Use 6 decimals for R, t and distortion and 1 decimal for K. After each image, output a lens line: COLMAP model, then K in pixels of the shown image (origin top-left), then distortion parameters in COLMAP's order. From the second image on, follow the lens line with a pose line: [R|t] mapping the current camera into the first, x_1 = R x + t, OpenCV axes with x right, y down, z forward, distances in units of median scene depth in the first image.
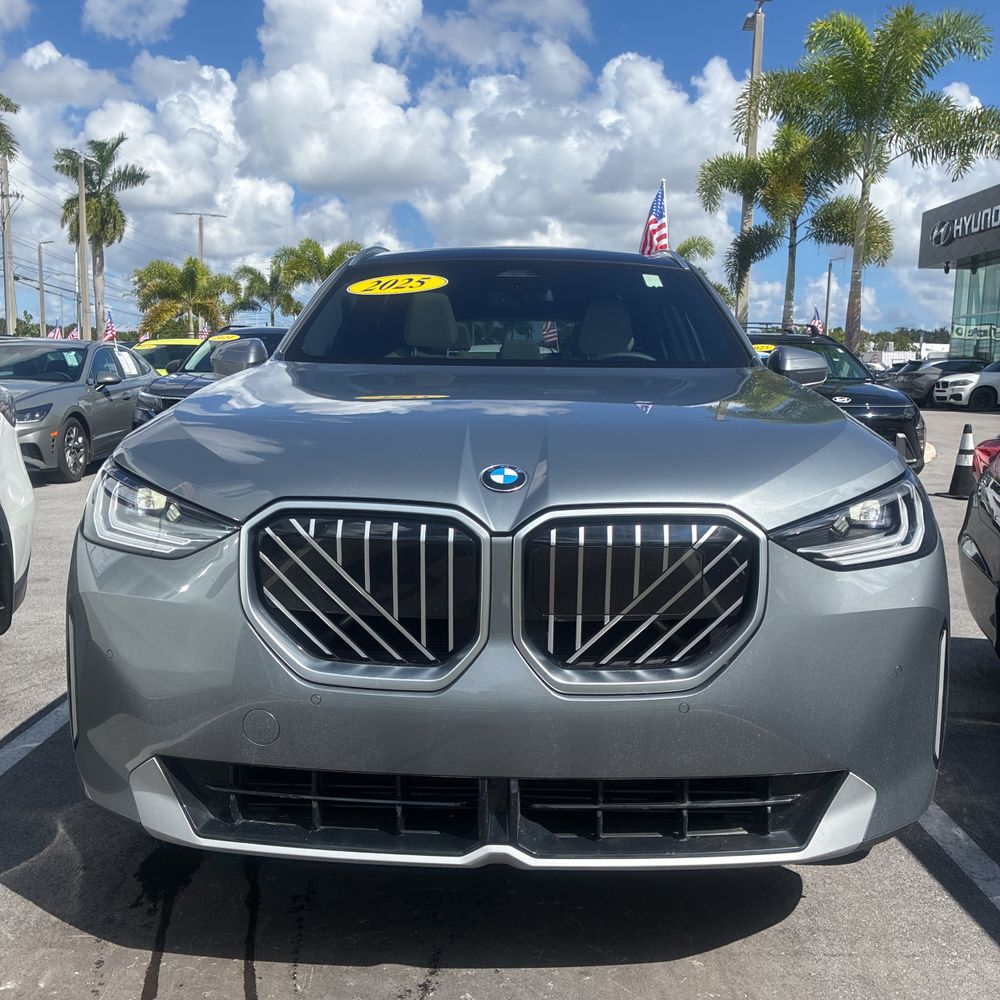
lens RADIAL K [[1028.5, 0, 500.7], [0, 1028.5, 499.7], [0, 0, 1]] dist [0.024326, 0.000000]
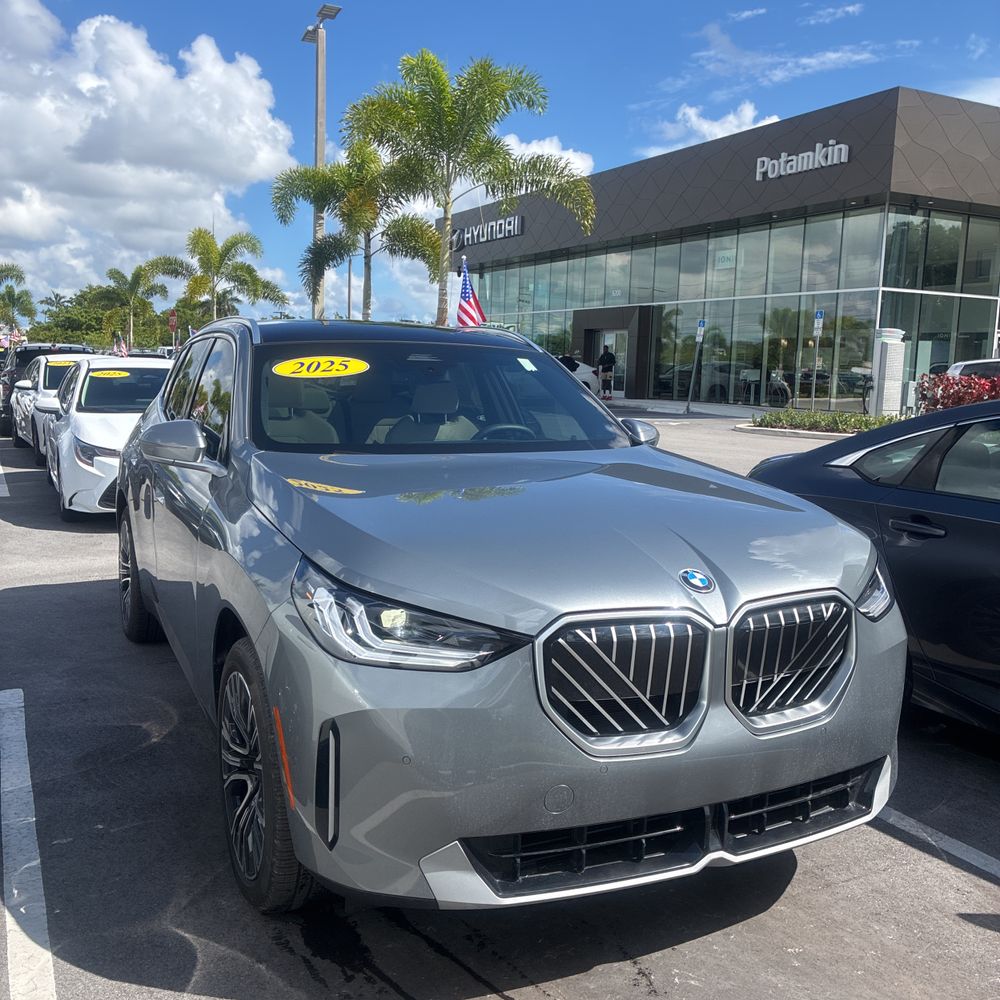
lens RADIAL K [[1028.5, 0, 499.8], [0, 1028.5, 501.1], [0, 0, 1]] dist [0.024326, 0.000000]
pose [[0.891426, -0.057231, 0.449538, -0.164538], [0.049687, 0.998356, 0.028572, -0.035144], [-0.450434, -0.003134, 0.892804, -0.016018]]
